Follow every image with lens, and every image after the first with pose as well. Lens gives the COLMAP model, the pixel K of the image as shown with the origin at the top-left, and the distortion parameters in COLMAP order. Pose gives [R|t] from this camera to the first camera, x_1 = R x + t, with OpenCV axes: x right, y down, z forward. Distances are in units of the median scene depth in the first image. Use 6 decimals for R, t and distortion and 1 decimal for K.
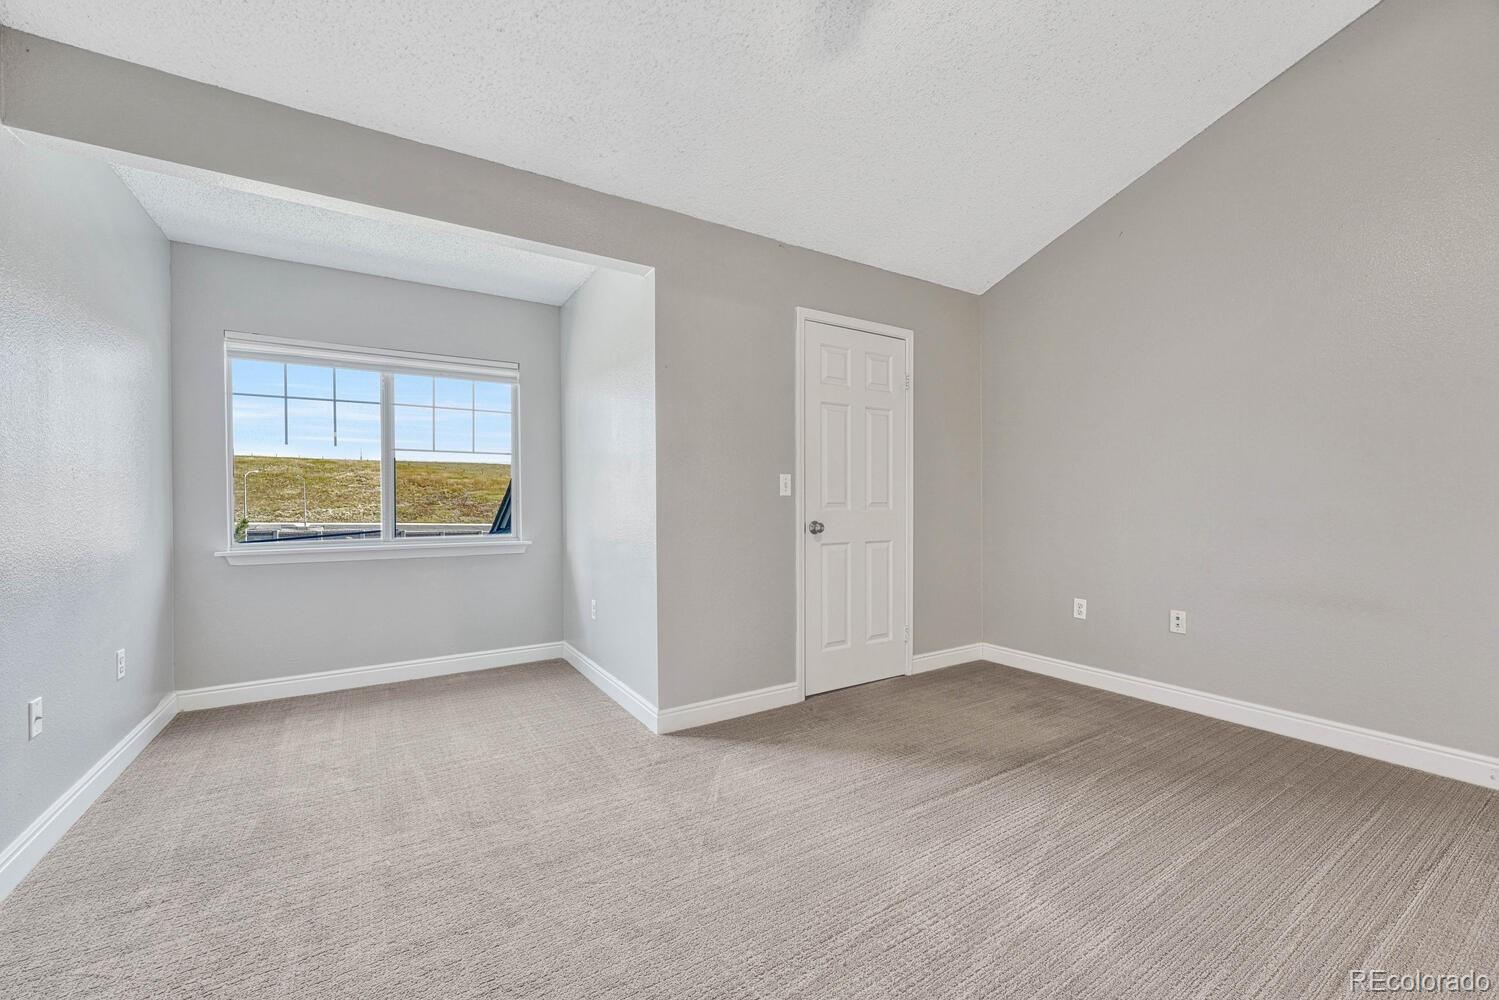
lens RADIAL K [[595.7, 0, 743.2], [0, 595.7, 511.5], [0, 0, 1]] dist [0.000056, 0.000176]
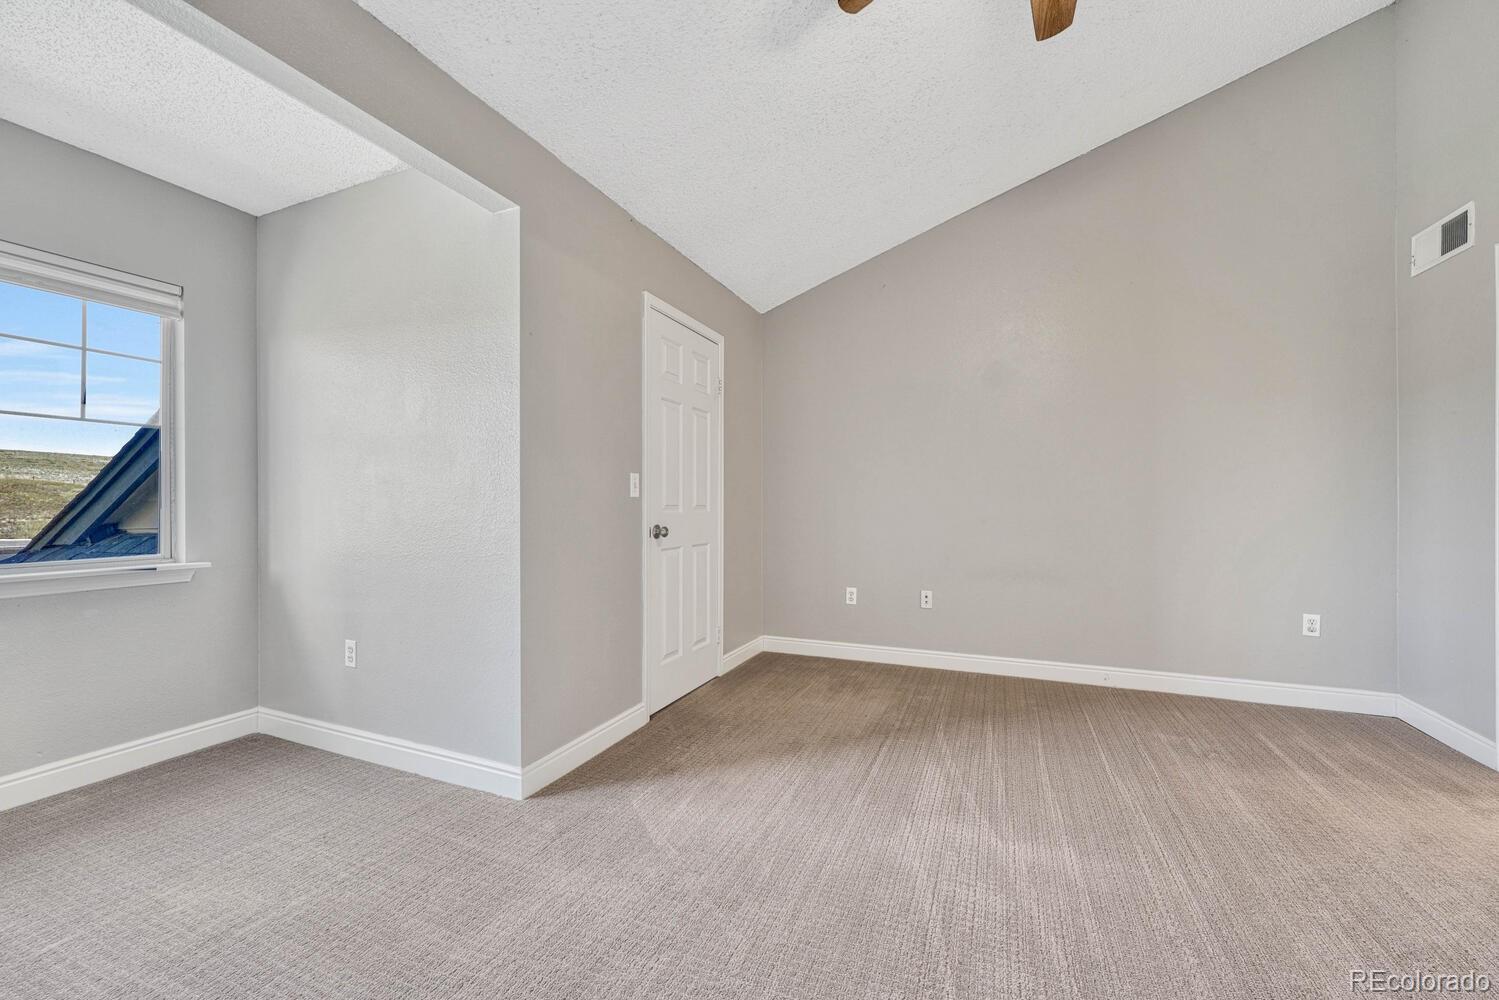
lens RADIAL K [[599.4, 0, 745.6], [0, 599.4, 506.7], [0, 0, 1]] dist [-0.000664, -0.000042]
pose [[0.823489, 0.001704, 0.567329, -0.303537], [0.005827, 0.999917, -0.011462, -0.000523], [-0.567302, 0.012745, 0.823411, 0.155617]]
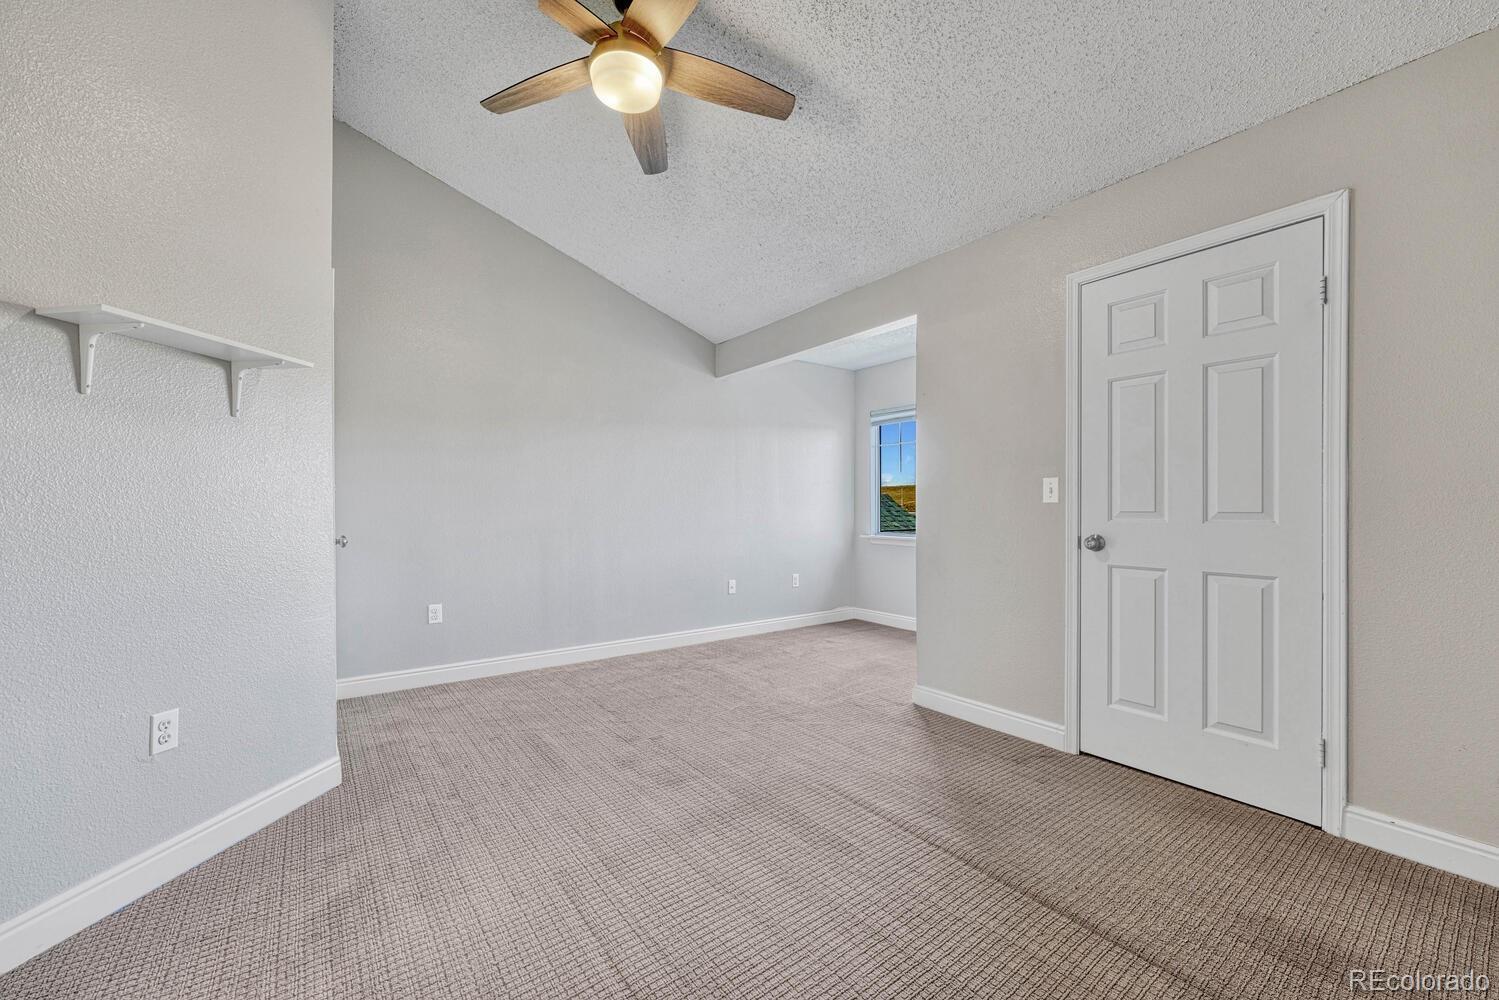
lens RADIAL K [[595.7, 0, 743.2], [0, 595.7, 511.5], [0, 0, 1]] dist [0.000056, 0.000176]
pose [[0.076092, 0.010815, -0.997042, 0.888736], [-0.016087, 0.999824, 0.009617, -0.014837], [0.996971, 0.015308, 0.076253, 0.487042]]
